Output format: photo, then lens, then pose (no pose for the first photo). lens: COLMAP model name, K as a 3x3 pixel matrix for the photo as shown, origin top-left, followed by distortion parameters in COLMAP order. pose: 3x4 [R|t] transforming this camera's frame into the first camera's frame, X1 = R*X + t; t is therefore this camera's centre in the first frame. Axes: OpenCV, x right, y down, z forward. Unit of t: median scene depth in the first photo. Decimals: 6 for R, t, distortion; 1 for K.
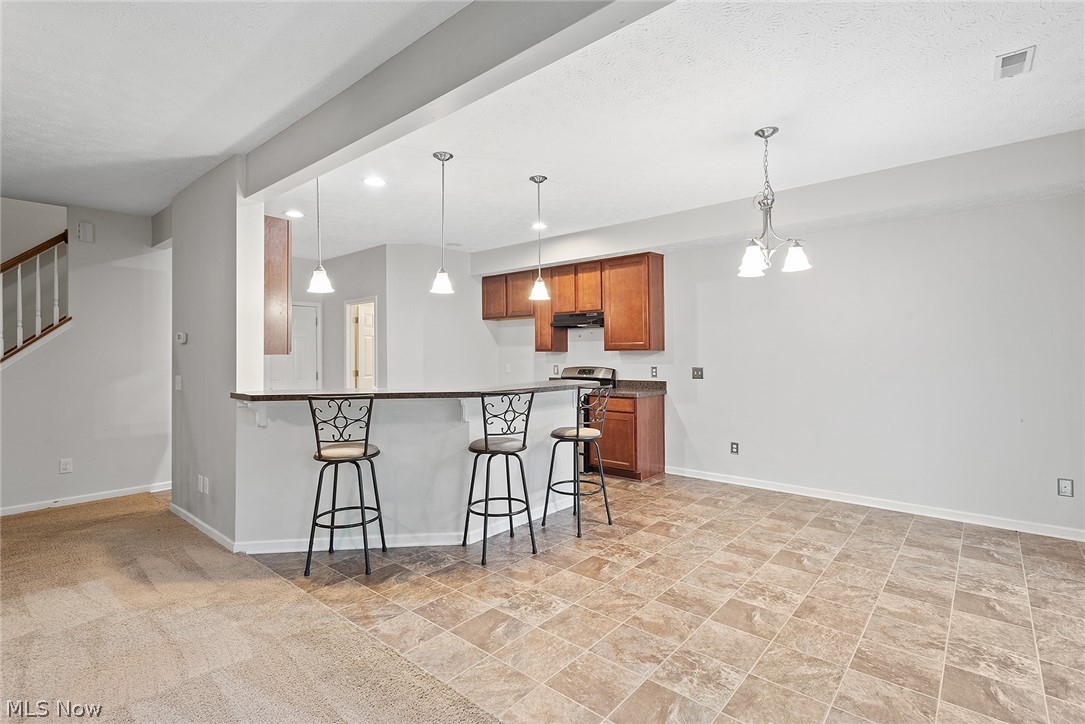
lens RADIAL K [[510.1, 0, 540.7], [0, 510.1, 350.3], [0, 0, 1]] dist [0.014454, -0.005623]
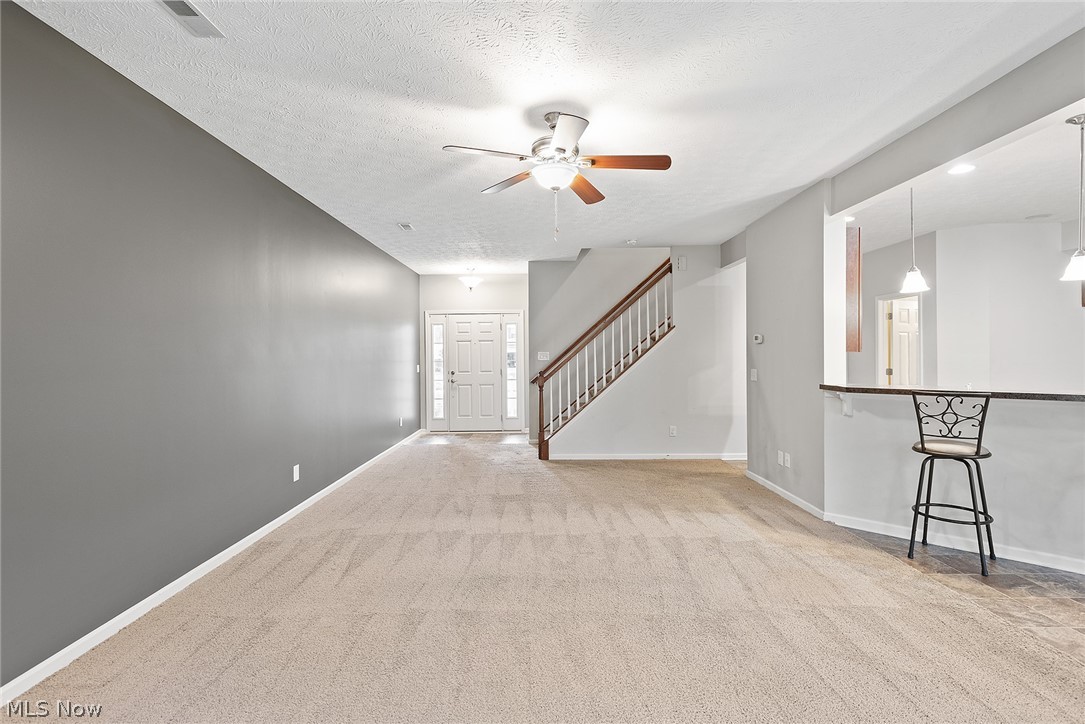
lens RADIAL K [[510.1, 0, 541.7], [0, 510.1, 354.5], [0, 0, 1]] dist [0.014454, -0.005623]
pose [[0.659291, 0.002128, -0.751885, -0.140074], [0.007232, 0.999932, 0.009172, -0.001188], [0.751853, -0.011485, 0.659230, -0.250213]]
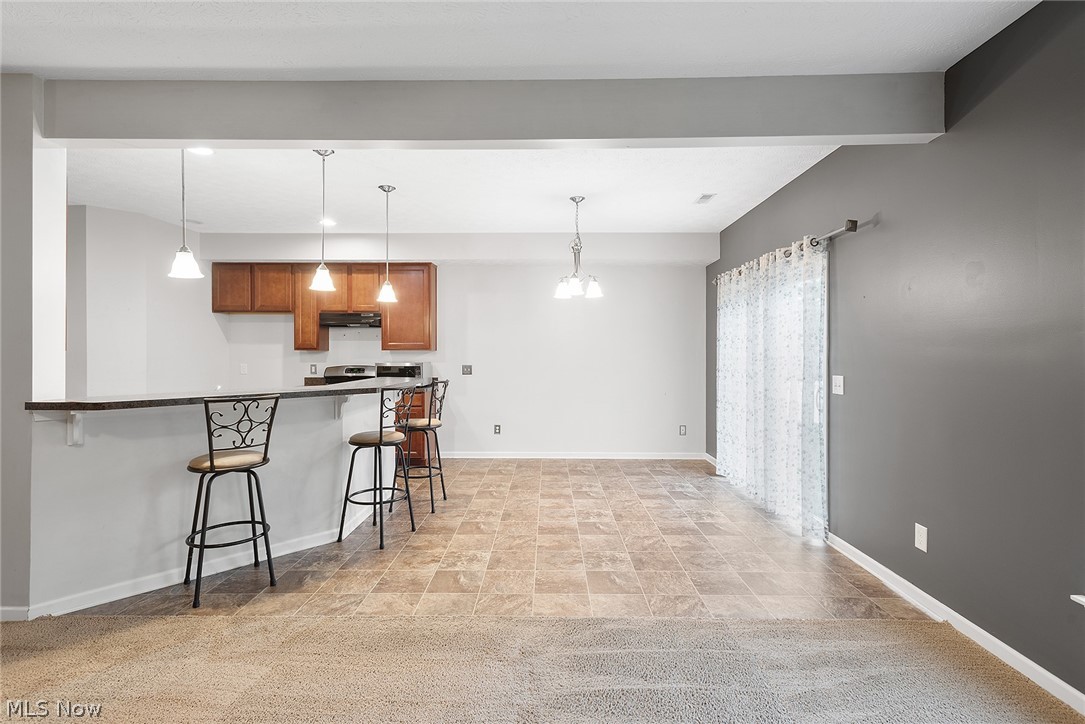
lens RADIAL K [[510.1, 0, 544.2], [0, 510.1, 351.3], [0, 0, 1]] dist [0.014454, -0.005623]
pose [[0.764406, 0.008635, 0.644678, -0.505824], [-0.008995, 0.999956, -0.002729, 0.005415], [-0.644673, -0.003712, 0.764450, -0.032711]]
